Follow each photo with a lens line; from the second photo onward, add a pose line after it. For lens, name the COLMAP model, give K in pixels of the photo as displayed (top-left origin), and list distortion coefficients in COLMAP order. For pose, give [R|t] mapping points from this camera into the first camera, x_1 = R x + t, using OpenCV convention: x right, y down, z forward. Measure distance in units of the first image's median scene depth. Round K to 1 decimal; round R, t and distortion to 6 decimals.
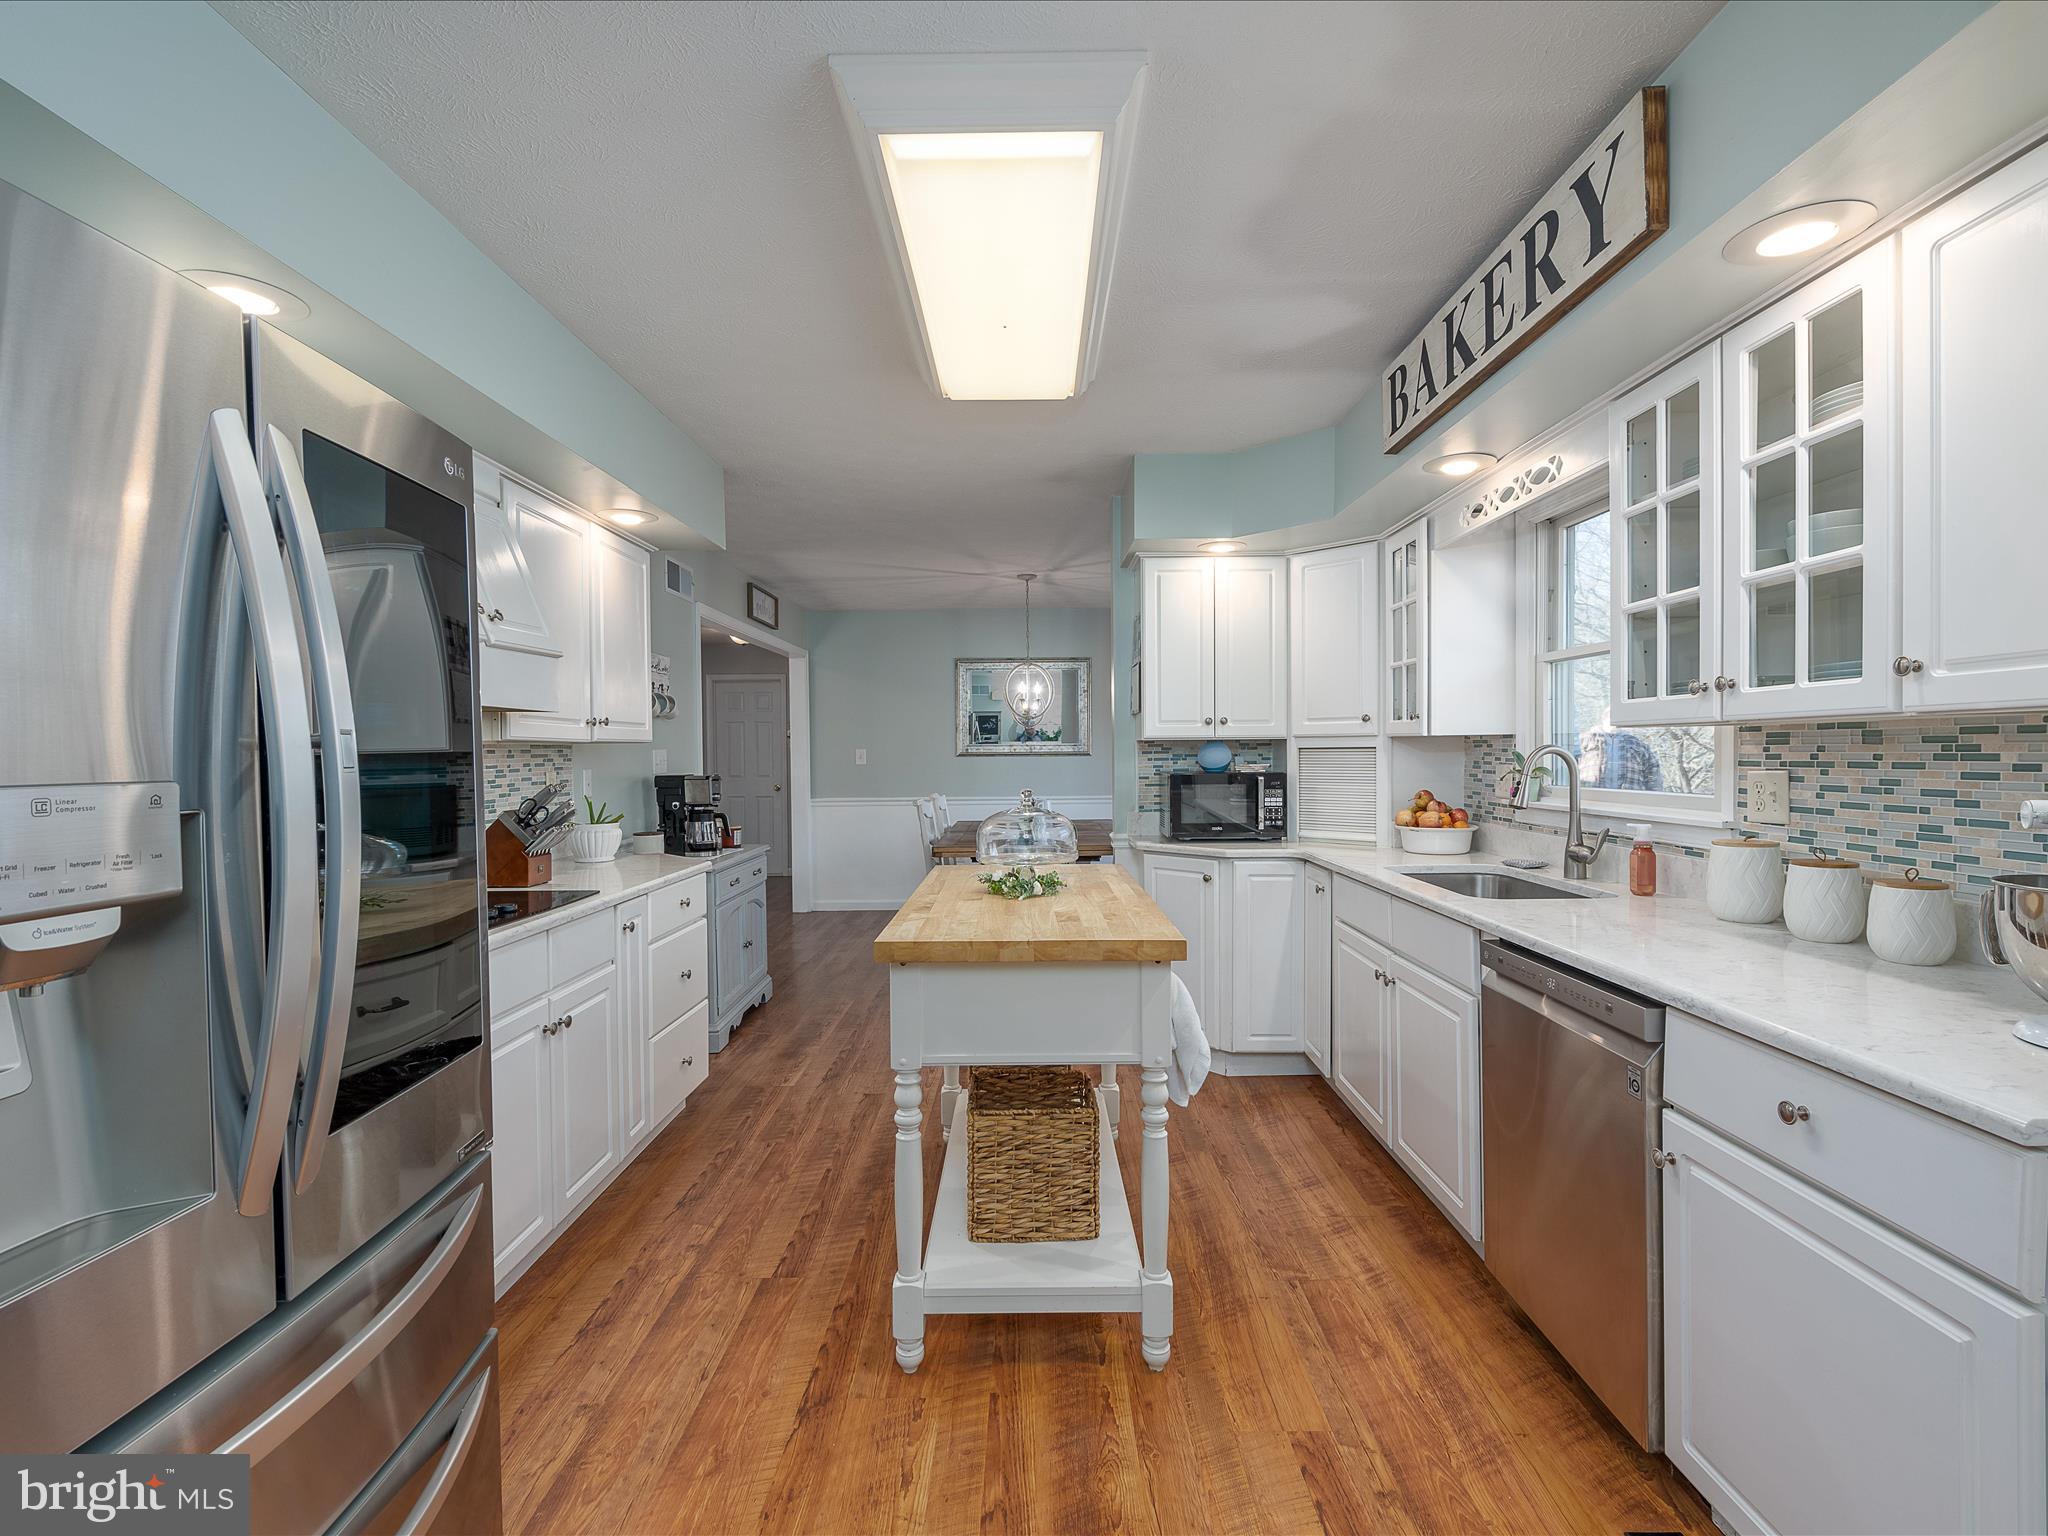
lens RADIAL K [[834.9, 0, 1049.4], [0, 834.9, 762.2], [0, 0, 1]] dist [0.001420, 0.000092]
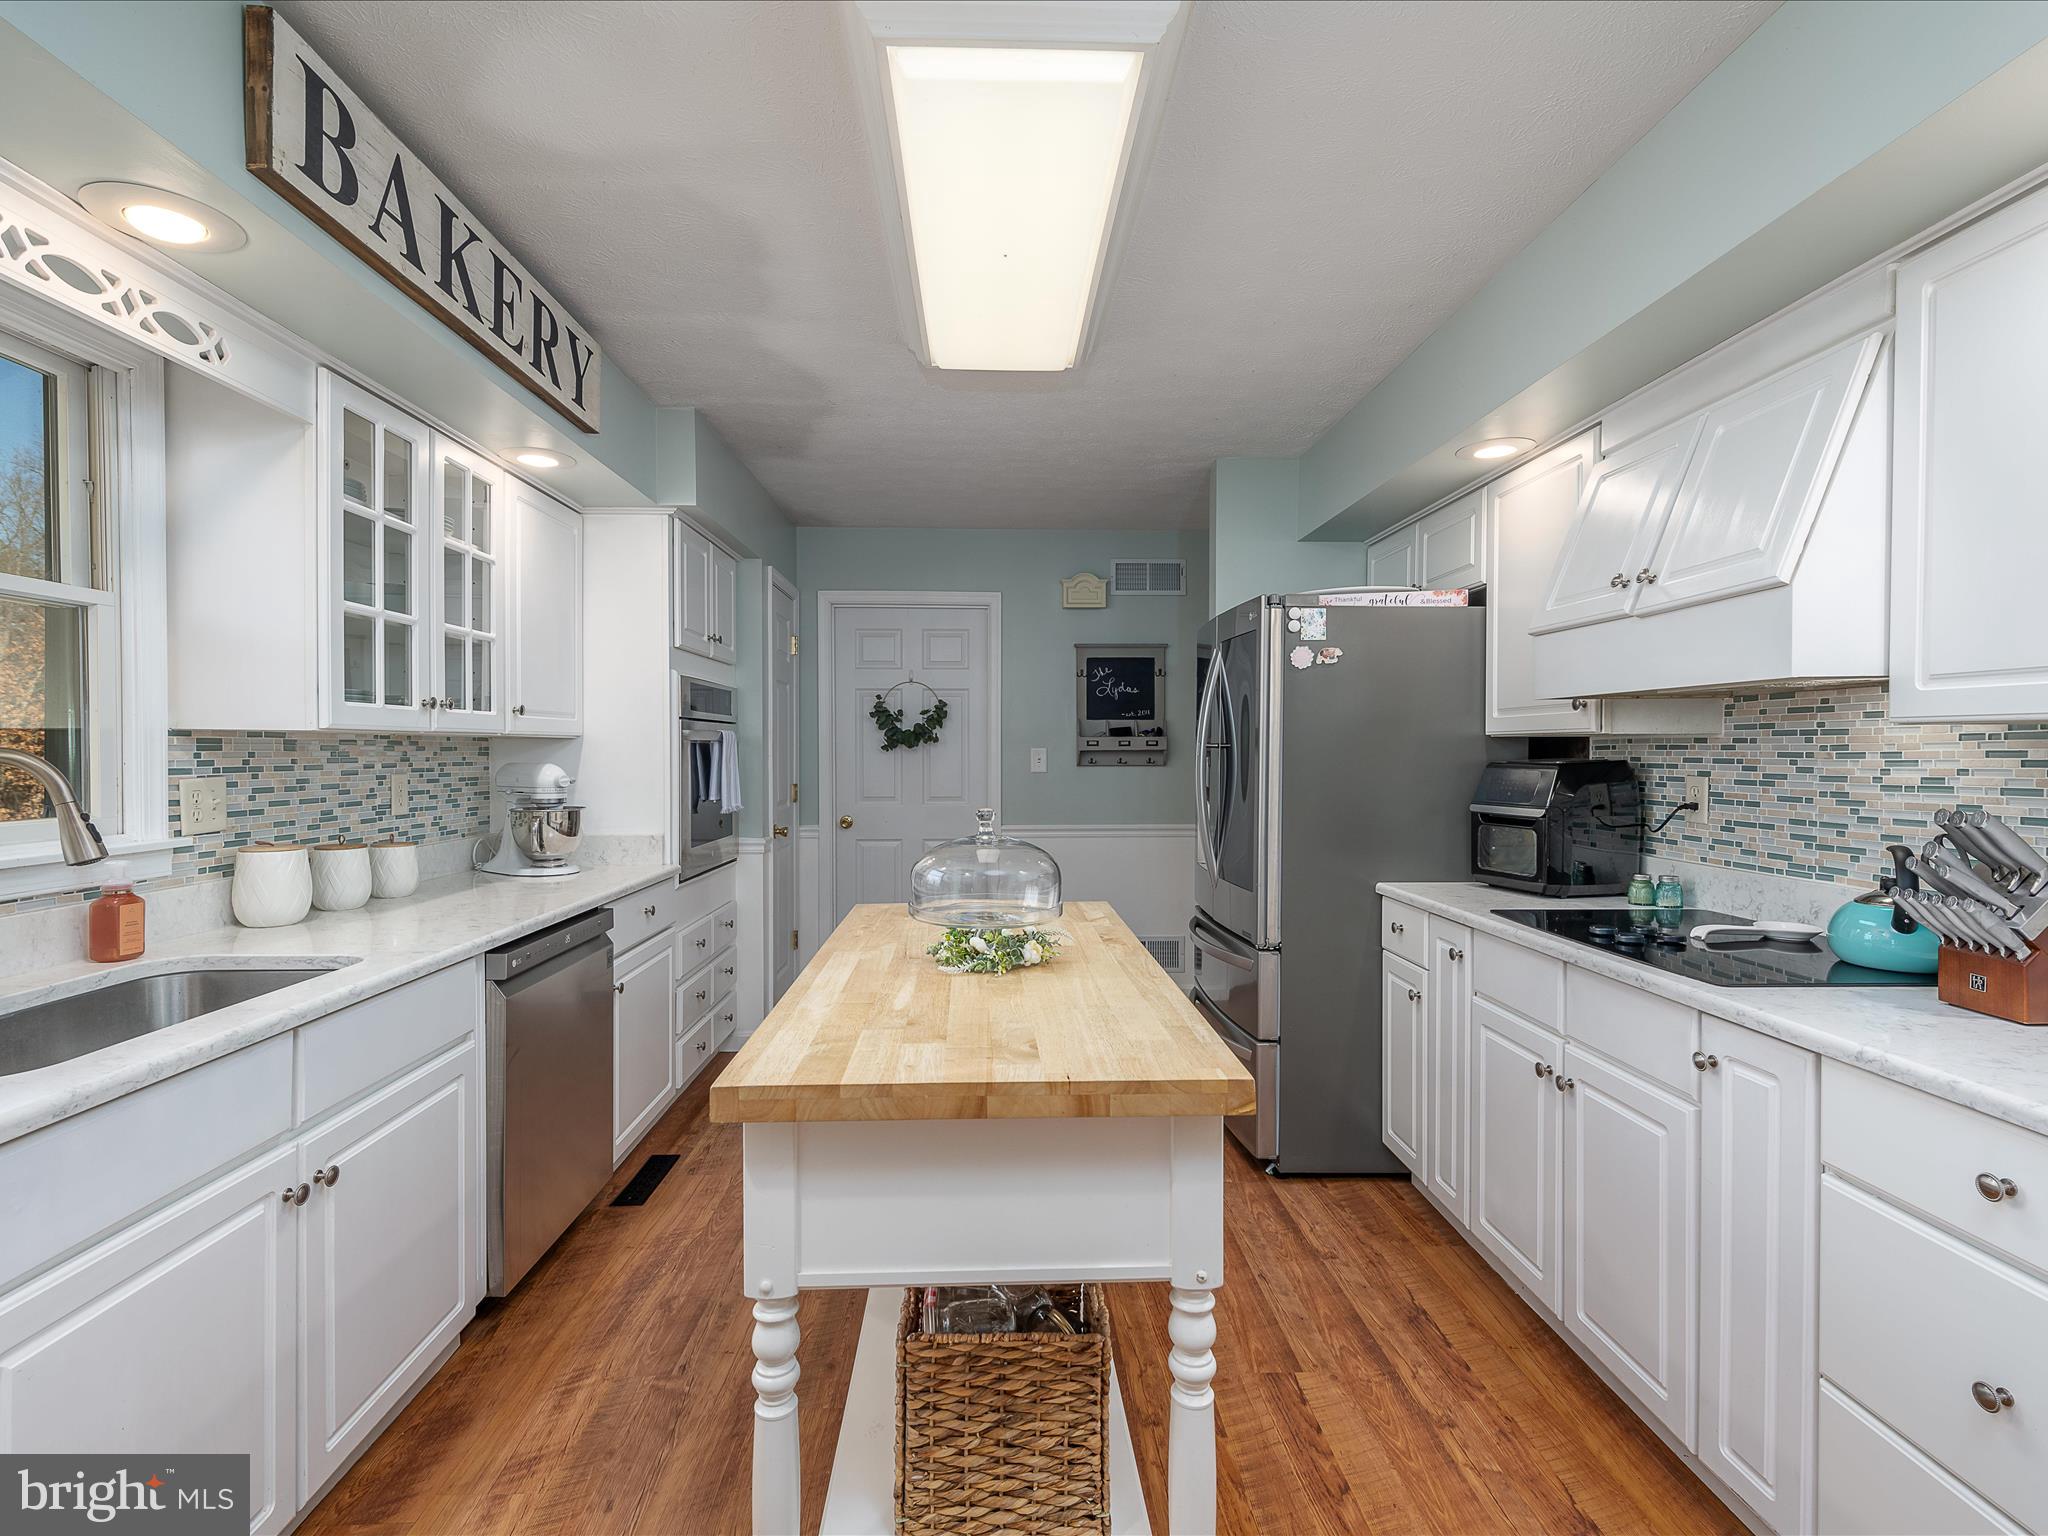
lens RADIAL K [[980.1, 0, 1024.0], [0, 980.1, 768.0], [0, 0, 1]] dist [0.001834, 0.000328]
pose [[-0.999788, 0.010242, -0.017858, -0.057688], [0.009685, 0.999472, 0.031009, -0.028520], [0.018166, 0.030829, -0.999360, 2.267587]]
